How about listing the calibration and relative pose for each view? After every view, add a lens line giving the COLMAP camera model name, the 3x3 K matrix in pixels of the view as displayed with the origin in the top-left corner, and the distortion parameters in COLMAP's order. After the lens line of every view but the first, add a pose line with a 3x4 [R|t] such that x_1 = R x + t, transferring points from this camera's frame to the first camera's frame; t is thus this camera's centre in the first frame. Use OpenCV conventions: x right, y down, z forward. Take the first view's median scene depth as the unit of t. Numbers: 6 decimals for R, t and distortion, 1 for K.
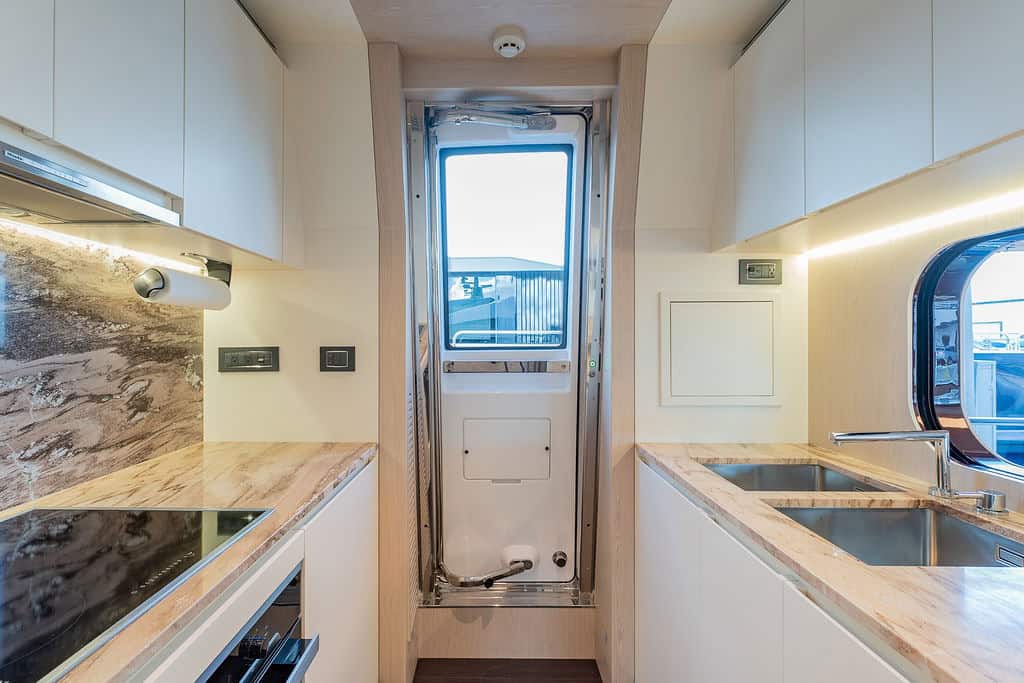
lens RADIAL K [[463.4, 0, 504.7], [0, 463.4, 339.6], [0, 0, 1]] dist [-0.003902, -0.000247]
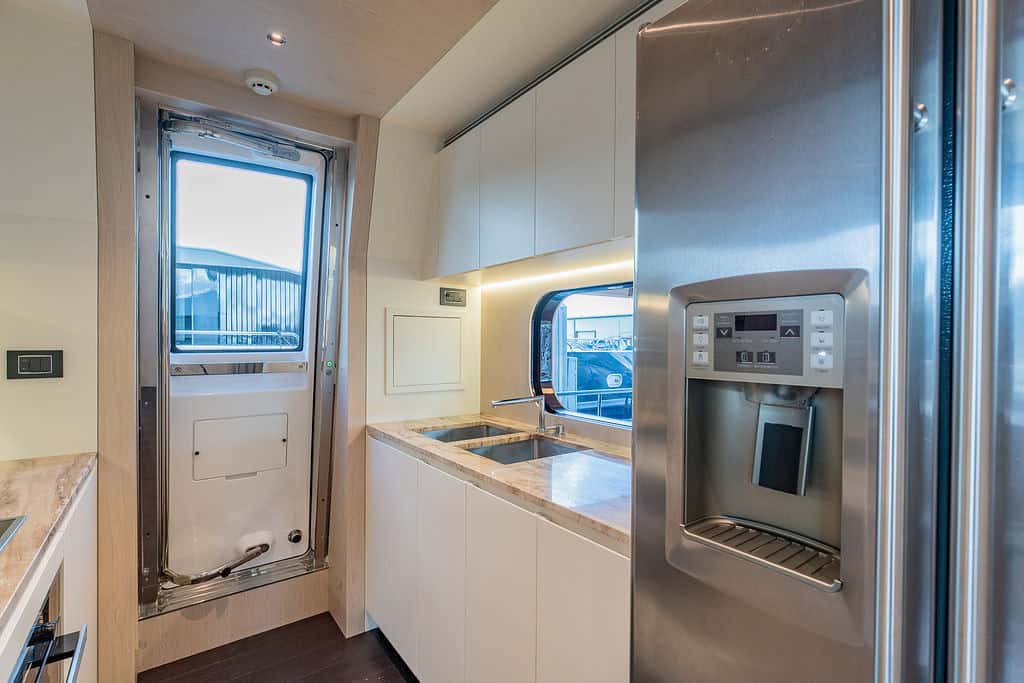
lens RADIAL K [[463.4, 0, 511.2], [0, 463.4, 343.6], [0, 0, 1]] dist [-0.003902, -0.000247]
pose [[0.801443, 0.004342, 0.598055, -0.159262], [-0.009340, 0.999943, 0.005256, -0.010878], [-0.597998, -0.009799, 0.801438, -0.256087]]
